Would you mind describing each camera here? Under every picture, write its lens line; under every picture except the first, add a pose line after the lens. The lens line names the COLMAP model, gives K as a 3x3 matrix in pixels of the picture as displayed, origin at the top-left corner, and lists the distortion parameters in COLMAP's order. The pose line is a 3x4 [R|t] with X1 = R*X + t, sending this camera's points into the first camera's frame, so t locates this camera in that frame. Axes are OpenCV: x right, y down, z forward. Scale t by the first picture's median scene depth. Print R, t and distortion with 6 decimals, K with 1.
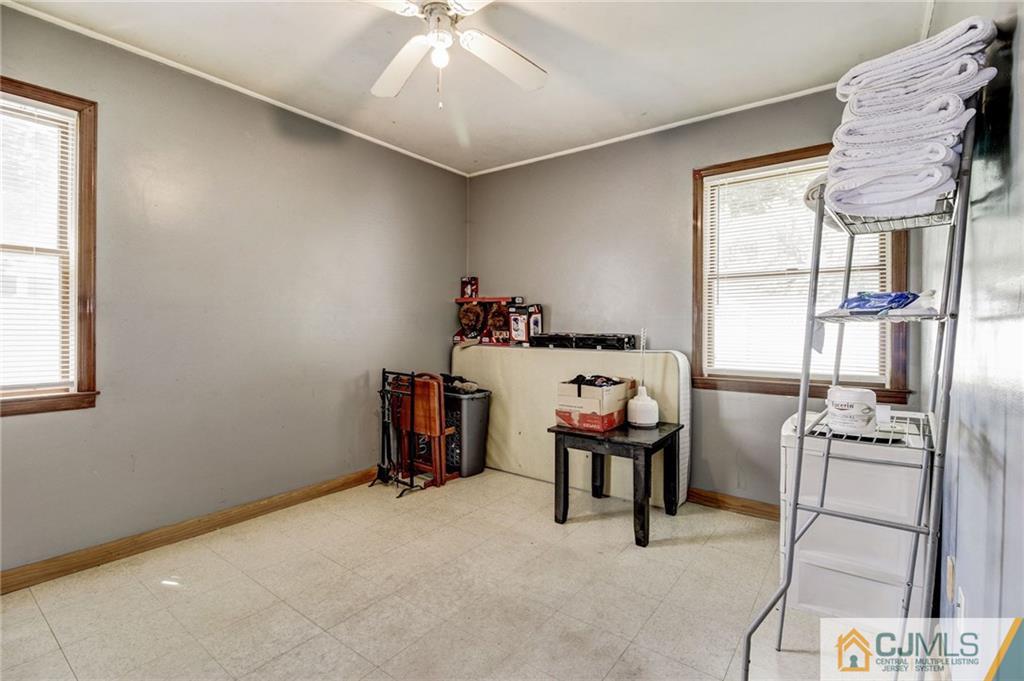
lens RADIAL K [[474.5, 0, 510.1], [0, 474.5, 328.9], [0, 0, 1]] dist [0.002874, 0.000240]
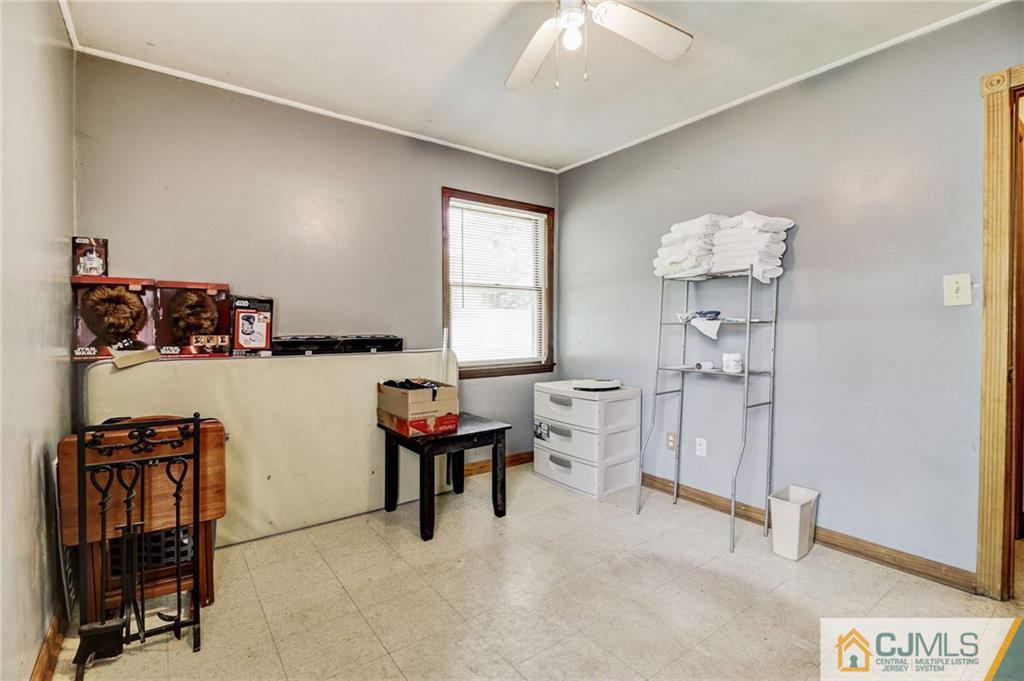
lens RADIAL K [[483.9, 0, 517.0], [0, 483.9, 335.6], [0, 0, 1]] dist [-0.003829, -0.000249]
pose [[0.263277, -0.023550, 0.964433, -0.649386], [0.009103, 0.999718, 0.021926, -0.006872], [-0.964677, 0.003007, 0.263417, 0.504888]]
